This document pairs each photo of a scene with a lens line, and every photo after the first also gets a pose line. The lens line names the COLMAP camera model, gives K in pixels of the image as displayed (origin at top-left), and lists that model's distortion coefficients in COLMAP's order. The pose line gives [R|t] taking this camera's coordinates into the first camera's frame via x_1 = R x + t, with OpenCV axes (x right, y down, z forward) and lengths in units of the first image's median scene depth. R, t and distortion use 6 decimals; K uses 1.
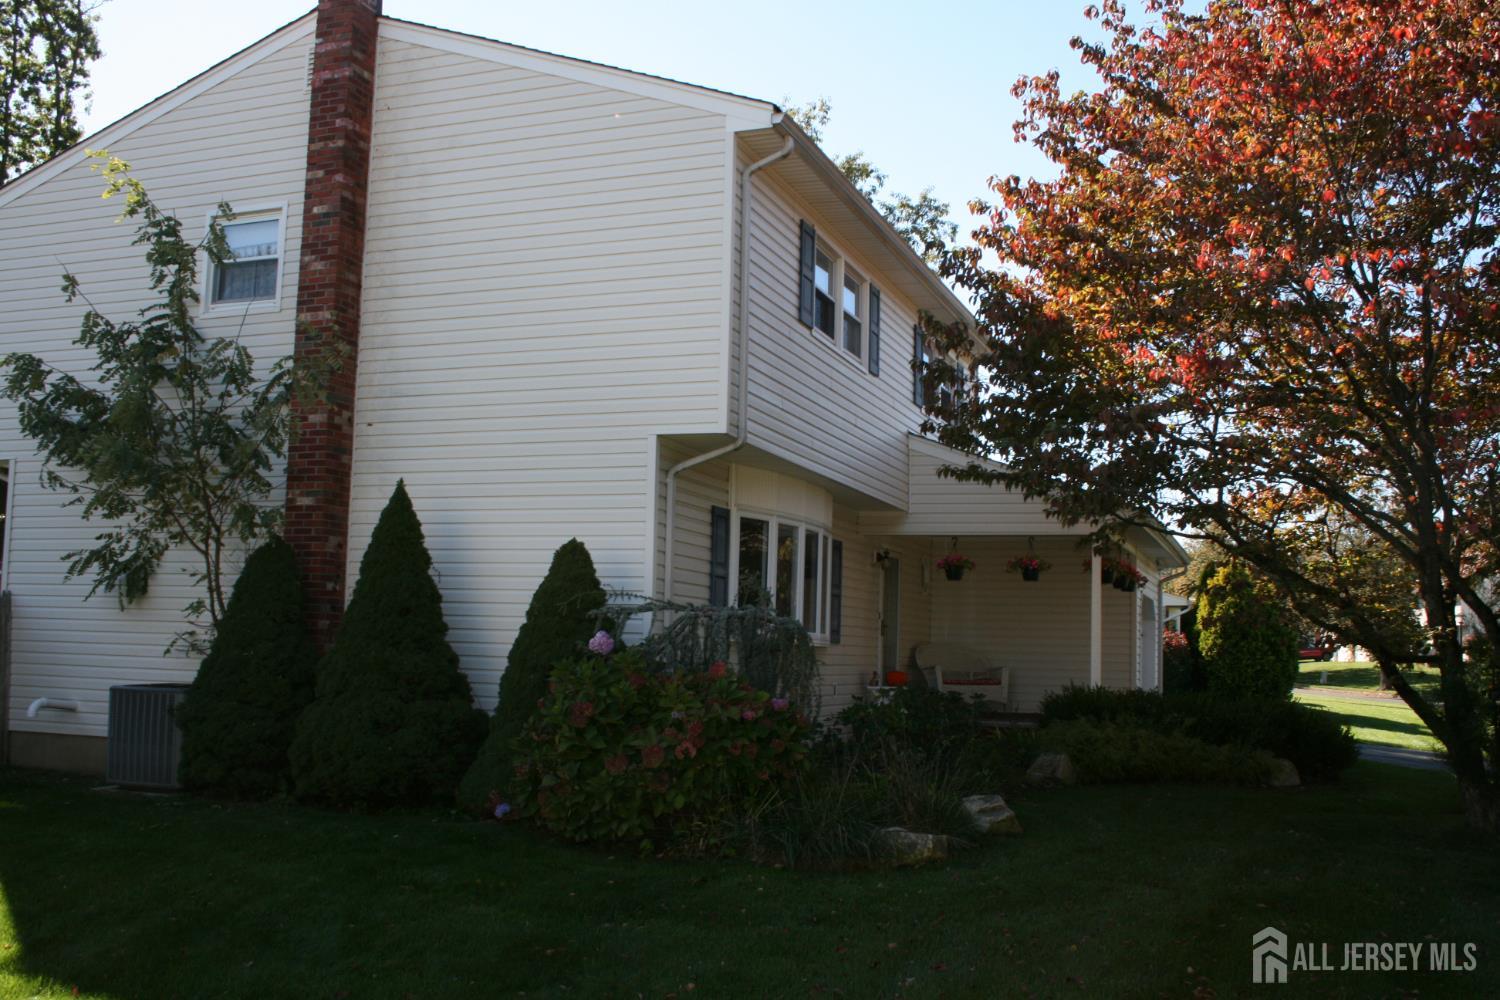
lens RADIAL K [[1469.4, 0, 750.0], [0, 1469.4, 500.0], [0, 0, 1]] dist [-0.062921, 0.034731]
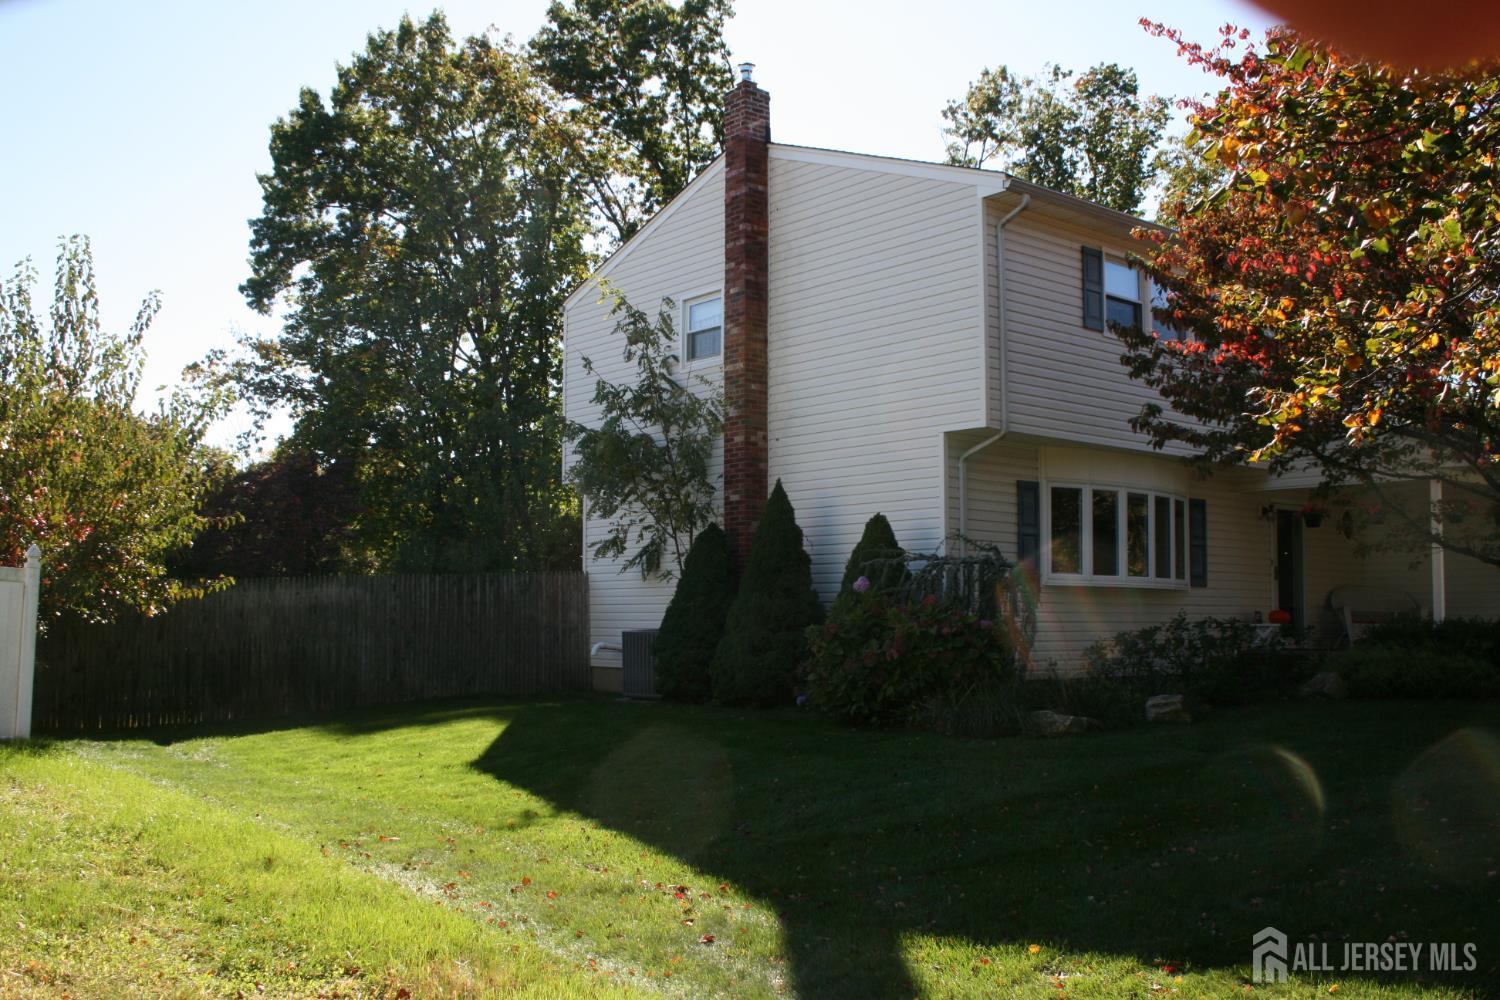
lens RADIAL K [[1469.4, 0, 750.0], [0, 1469.4, 500.0], [0, 0, 1]] dist [-0.062921, 0.034731]
pose [[0.874126, -0.063745, -0.481499, 0.385842], [0.070537, 0.997501, -0.004003, 0.009434], [0.480551, -0.030464, 0.876438, -0.239788]]
